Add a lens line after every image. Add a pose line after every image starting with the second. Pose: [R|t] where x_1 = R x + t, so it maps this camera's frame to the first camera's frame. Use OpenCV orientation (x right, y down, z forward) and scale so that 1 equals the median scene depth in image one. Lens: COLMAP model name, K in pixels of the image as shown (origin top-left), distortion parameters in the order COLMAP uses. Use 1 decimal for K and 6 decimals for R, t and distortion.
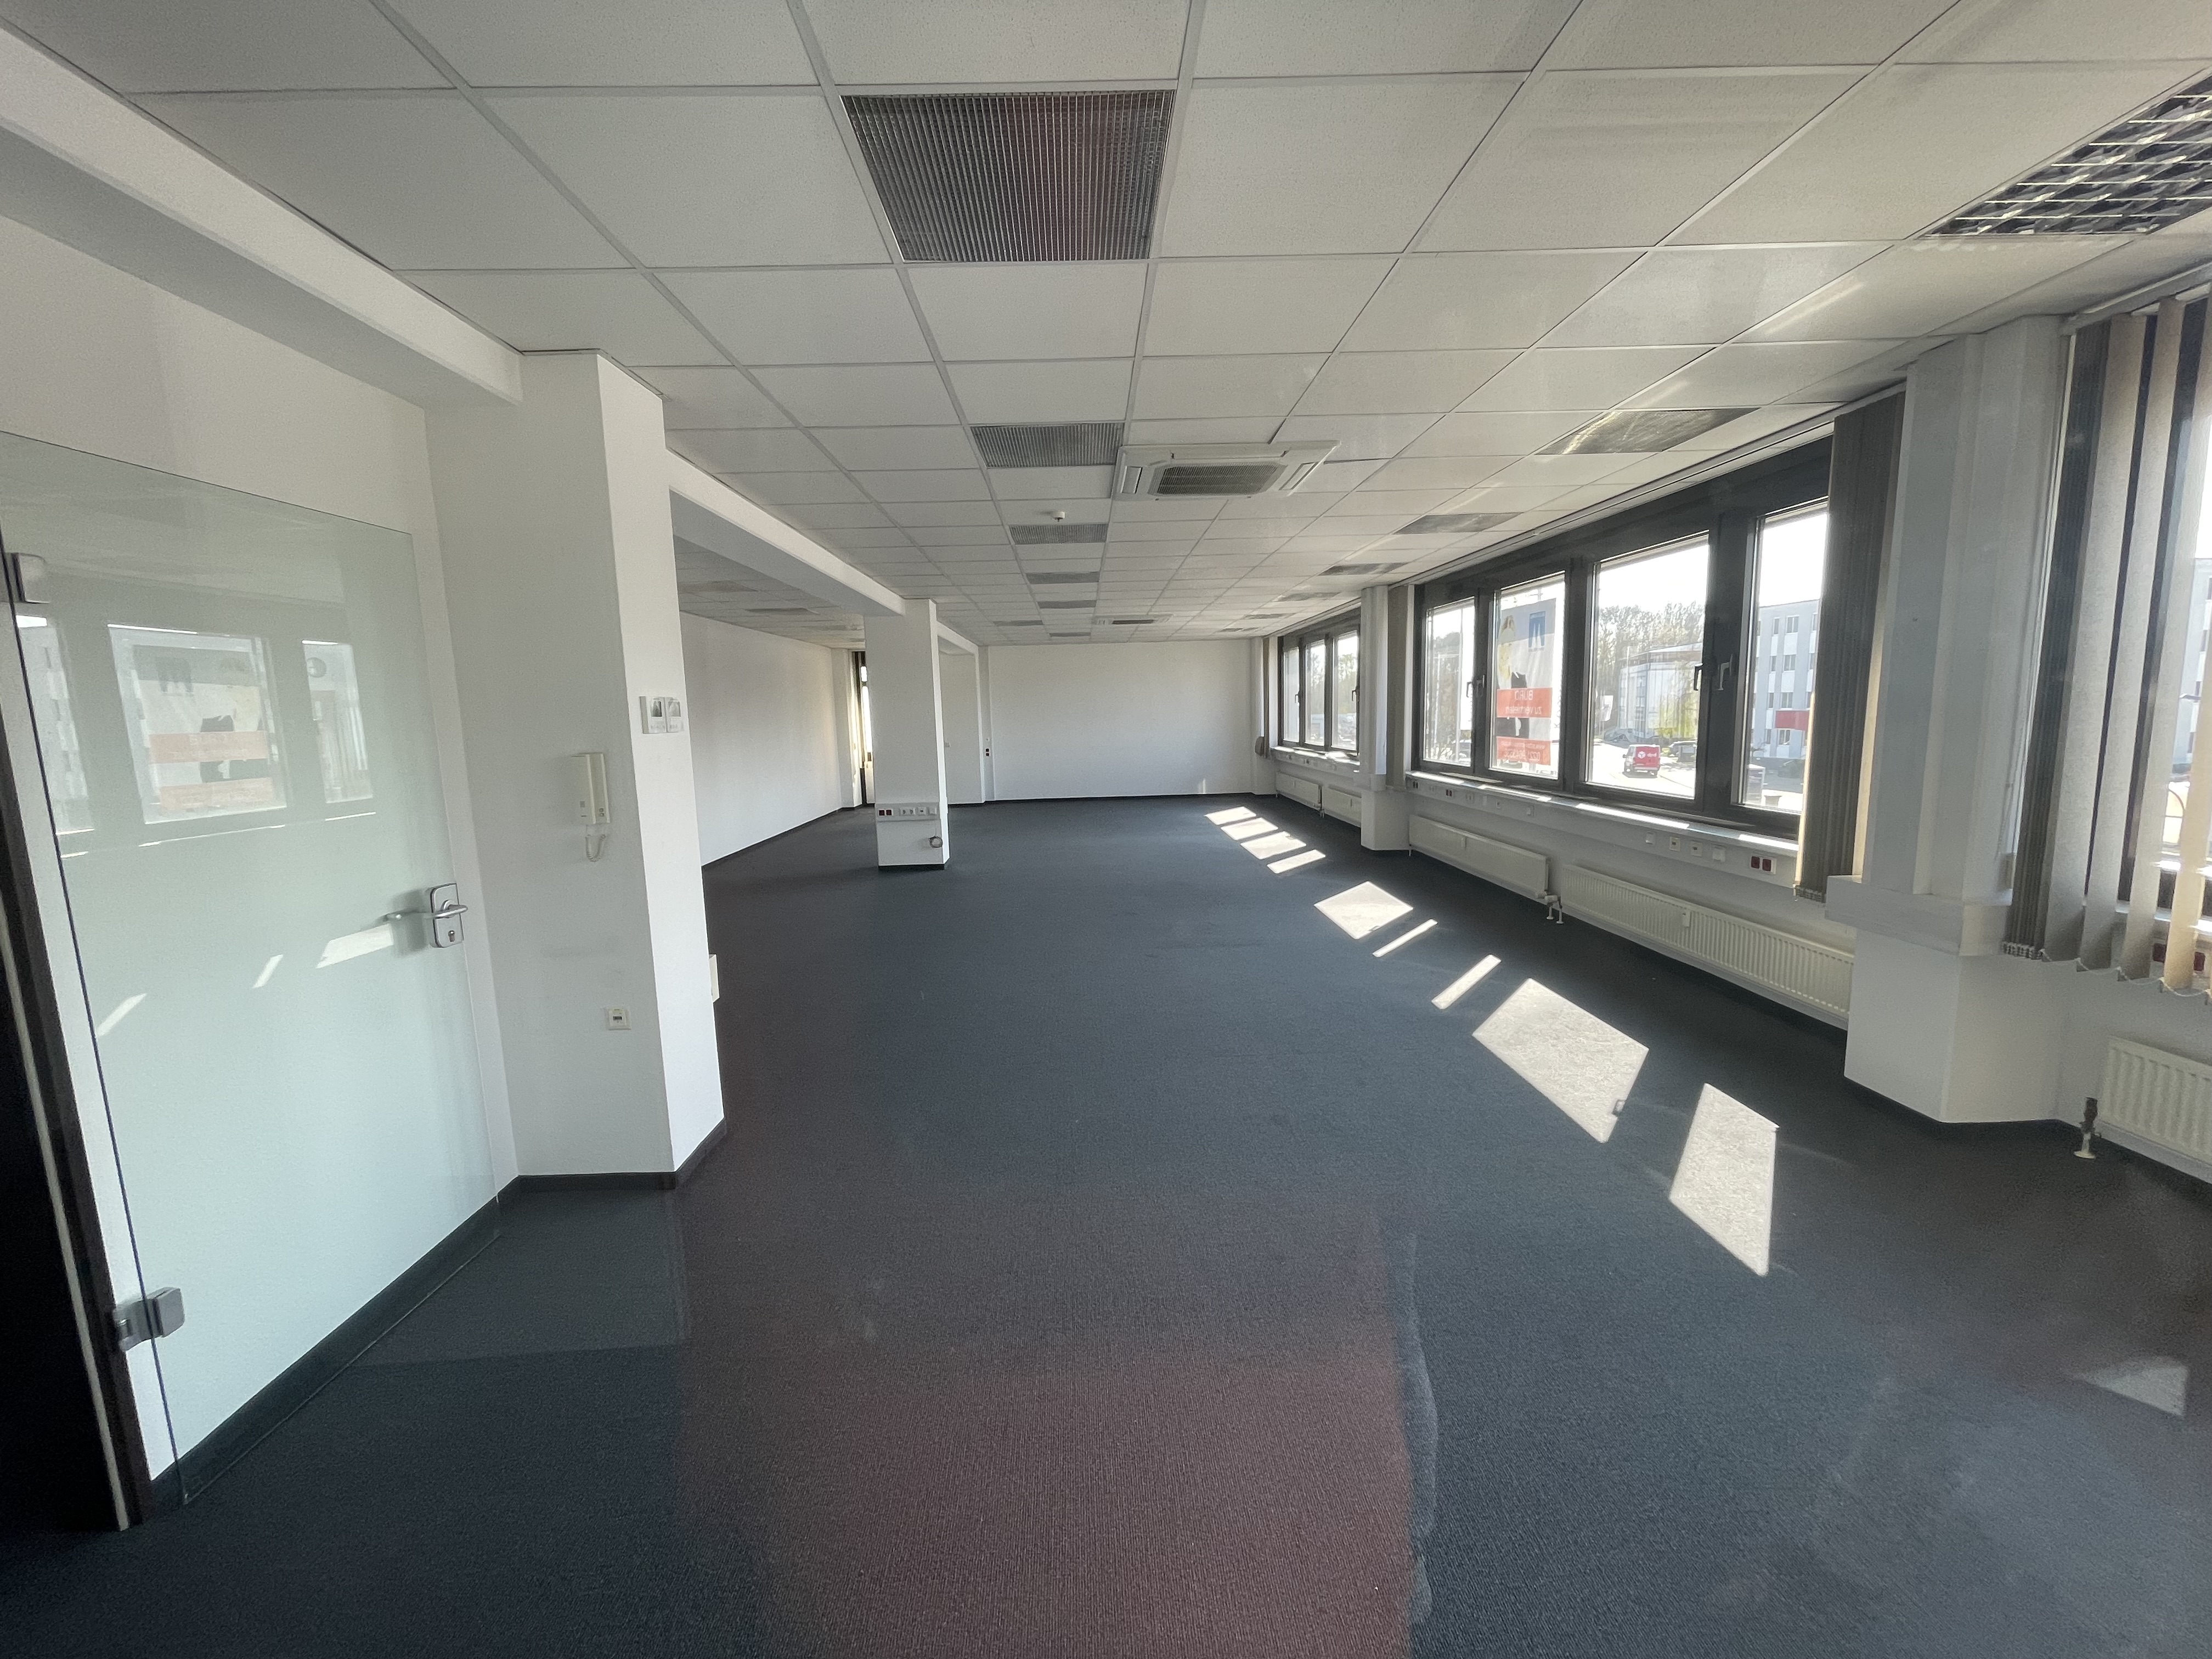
lens RADIAL K [[892.0, 0, 1099.5], [0, 892.0, 830.0], [0, 0, 1]] dist [-0.000561, -0.000039]
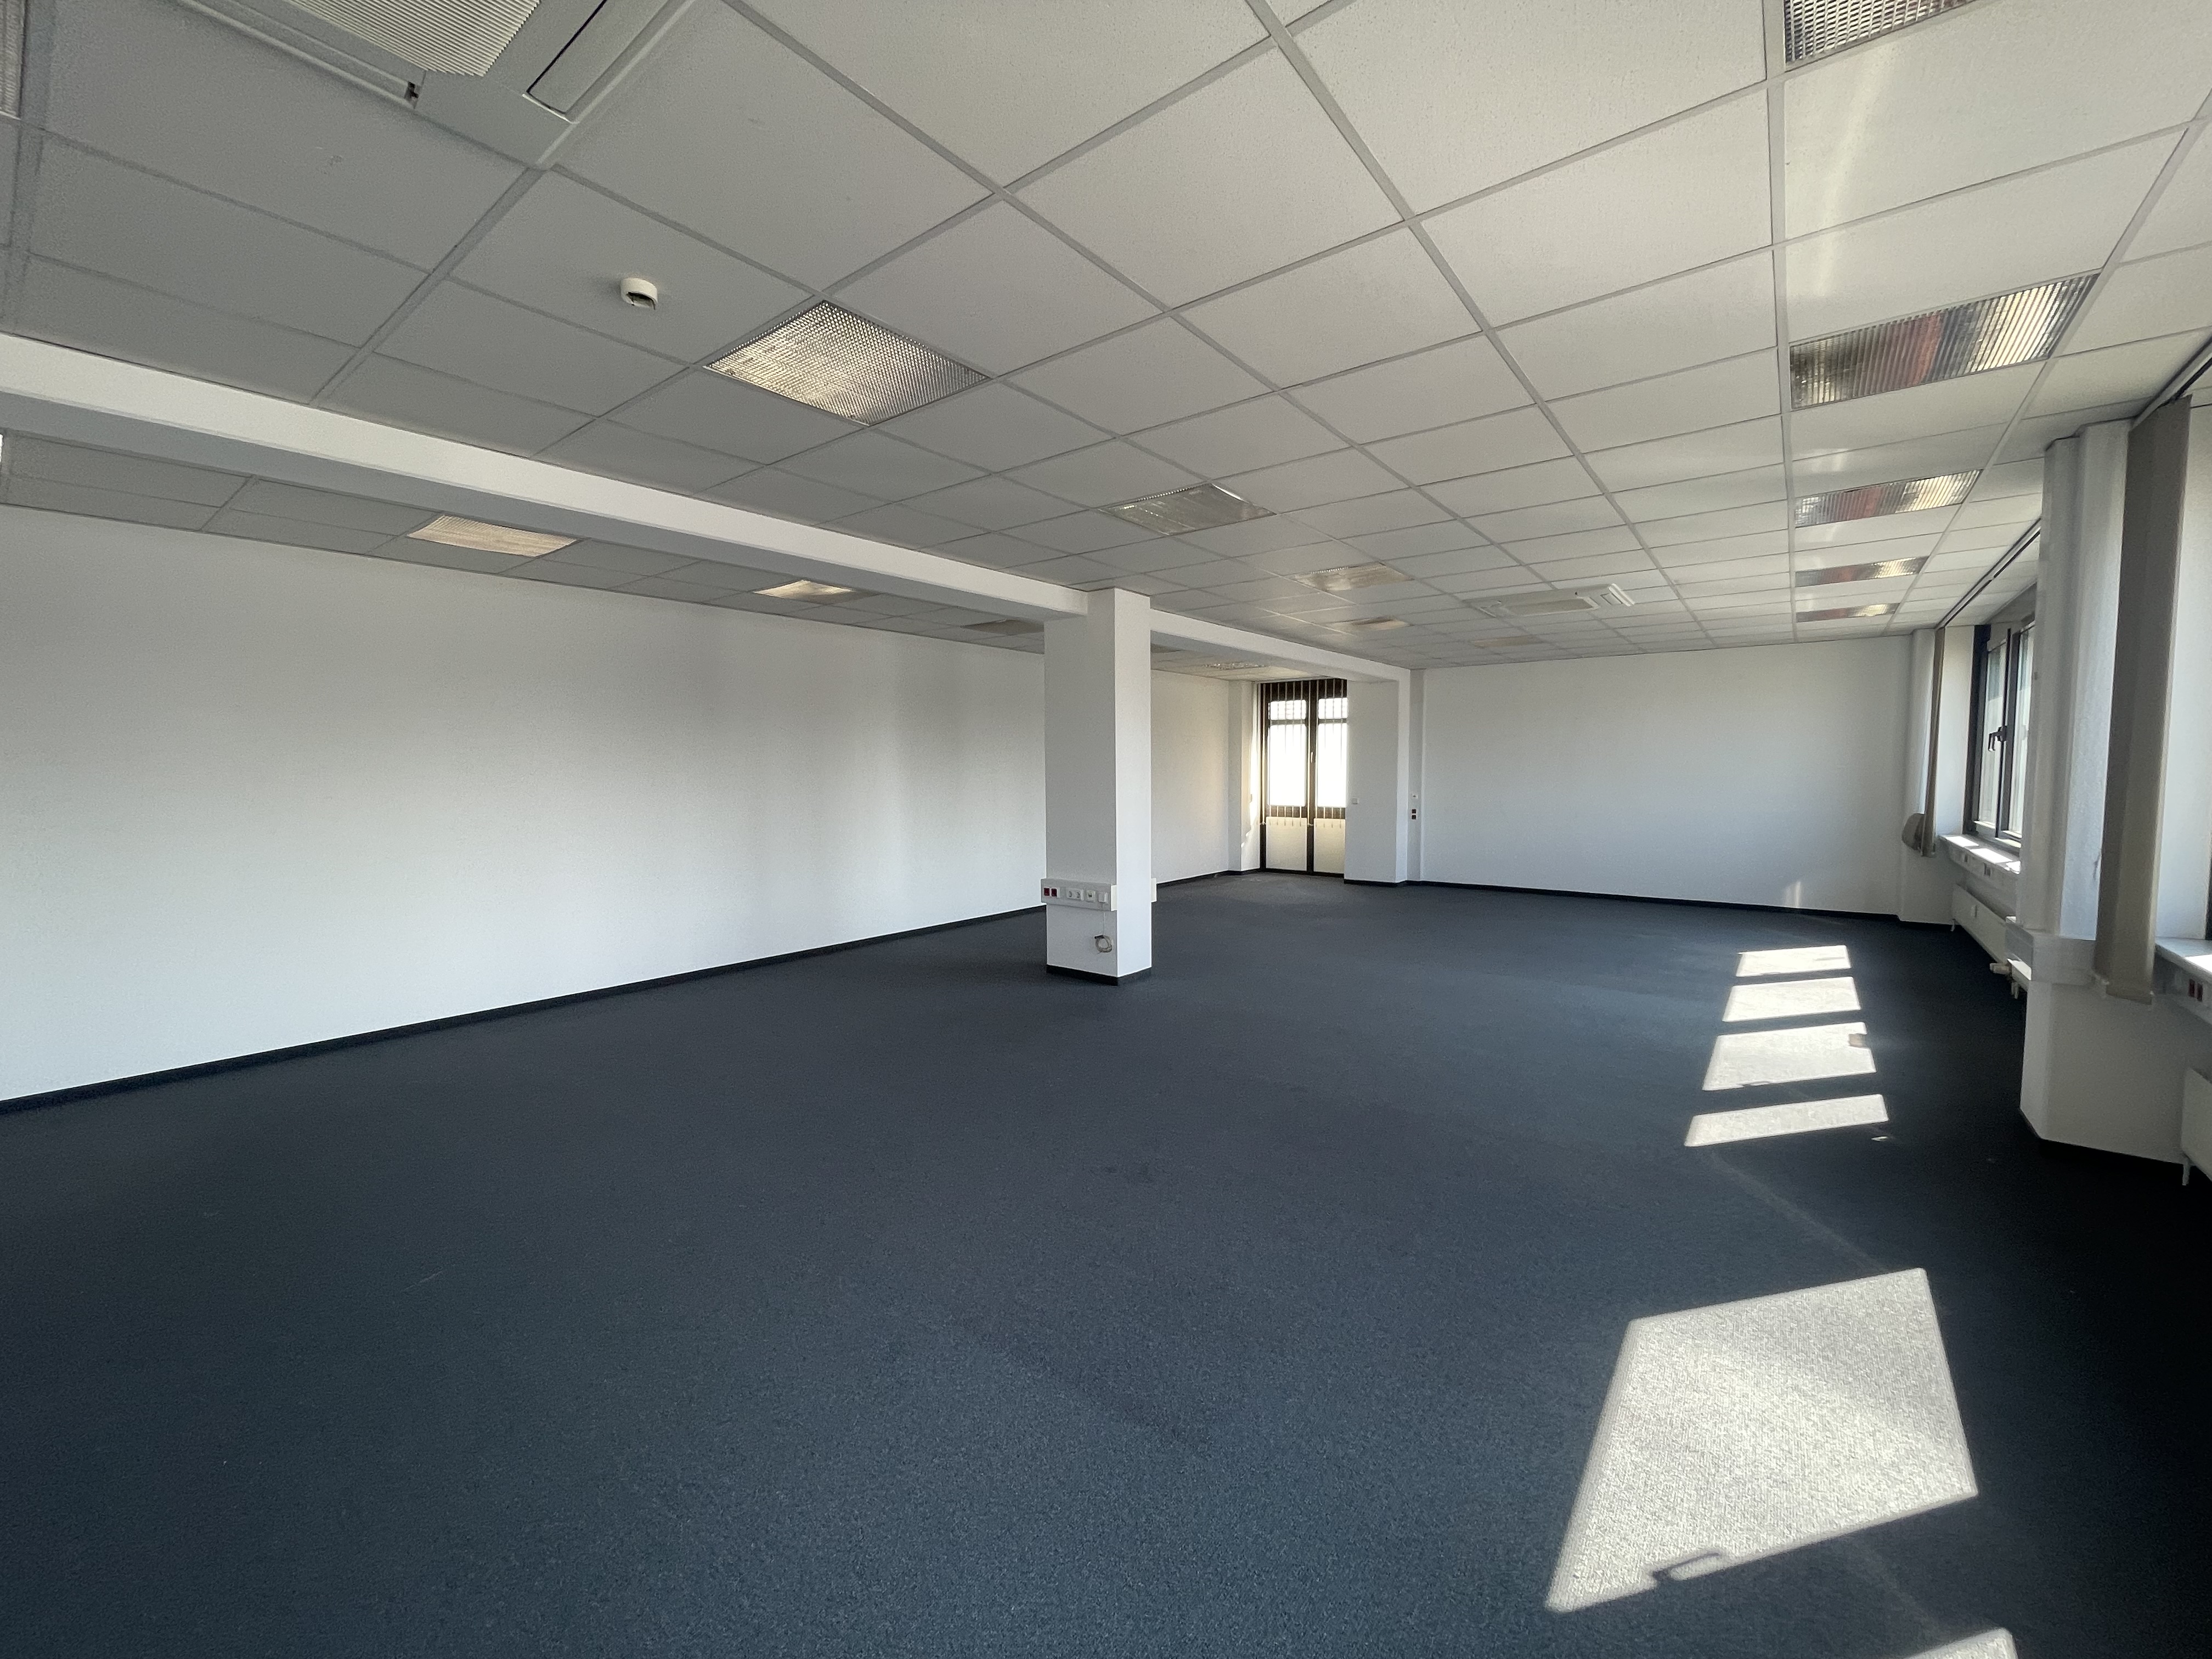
lens RADIAL K [[892.0, 0, 1108.9], [0, 892.0, 828.3], [0, 0, 1]] dist [-0.000561, -0.000039]
pose [[0.770959, 0.067509, -0.633297, 0.147242], [-0.101797, 0.994644, -0.017896, -0.037735], [0.628697, 0.078265, 0.773702, 0.286857]]
